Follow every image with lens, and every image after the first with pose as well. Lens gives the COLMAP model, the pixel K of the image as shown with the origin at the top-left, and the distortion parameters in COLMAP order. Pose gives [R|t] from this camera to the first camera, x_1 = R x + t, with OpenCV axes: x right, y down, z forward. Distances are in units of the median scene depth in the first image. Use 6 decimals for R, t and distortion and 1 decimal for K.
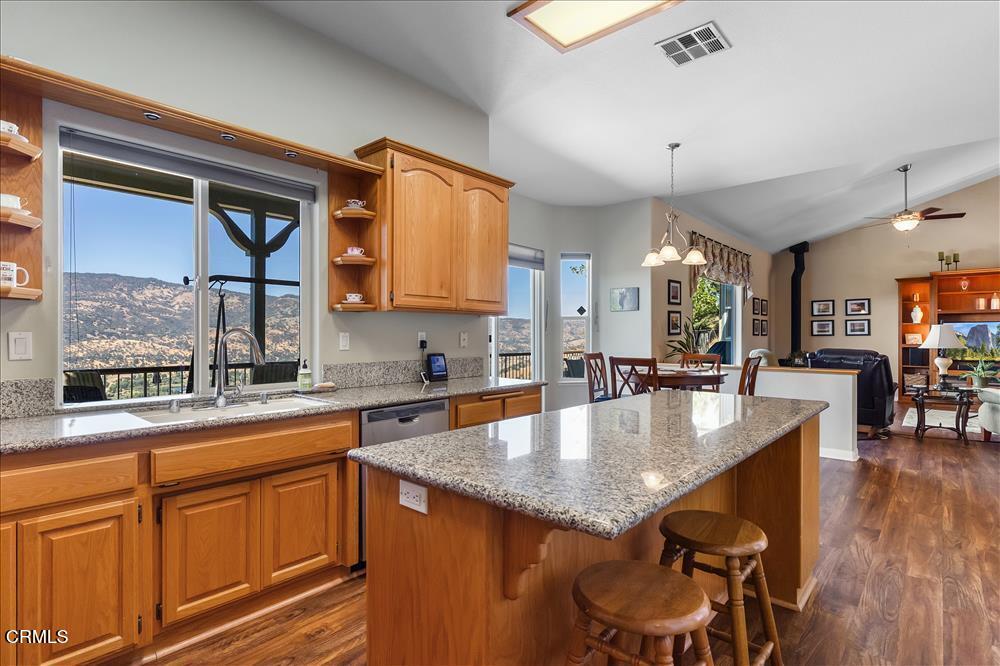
lens RADIAL K [[496.0, 0, 497.3], [0, 496.0, 335.0], [0, 0, 1]] dist [0.001391, -0.000820]
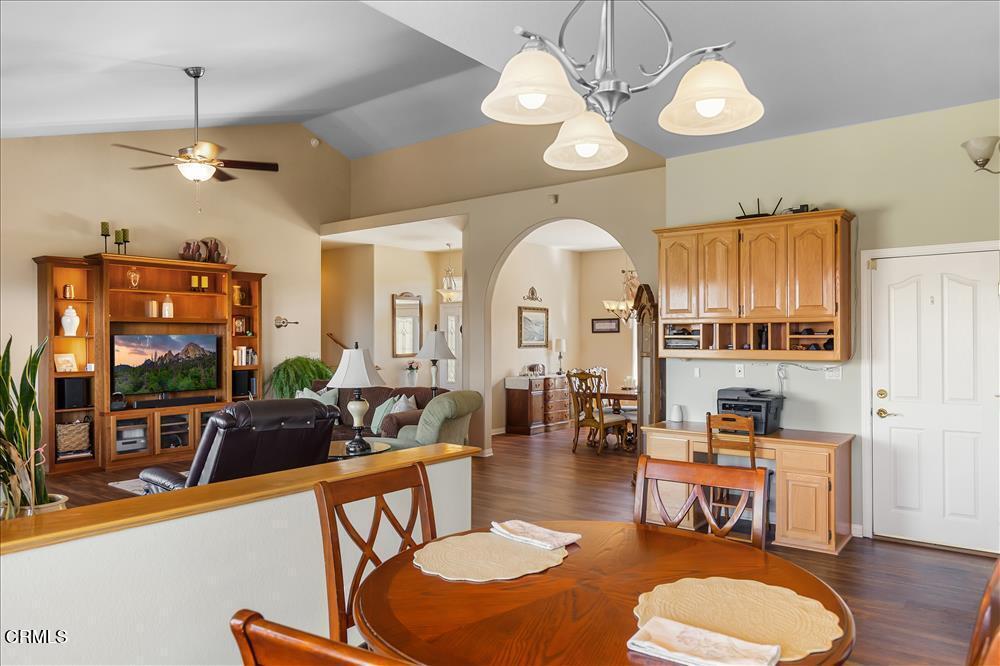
lens RADIAL K [[666.9, 0, 499.8], [0, 666.9, 338.4], [0, 0, 1]] dist [0.009123, 0.000945]
pose [[-0.066546, -0.003613, 0.997777, 0.018133], [-0.000448, 0.999993, 0.003591, -0.024024], [-0.997783, -0.000208, -0.066547, 0.551426]]
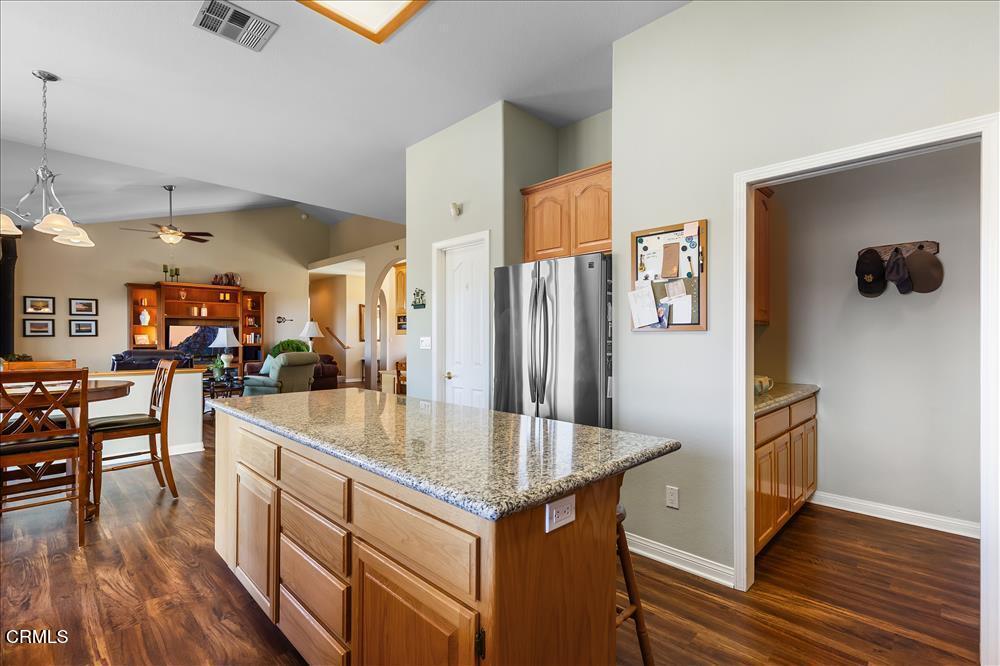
lens RADIAL K [[460.1, 0, 500.6], [0, 460.1, 337.7], [0, 0, 1]] dist [0.014753, 0.000011]
pose [[0.053087, -0.002285, 0.998587, -0.150007], [-0.003120, 0.999992, 0.002454, -0.001123], [-0.998585, -0.003246, 0.053079, 0.153360]]
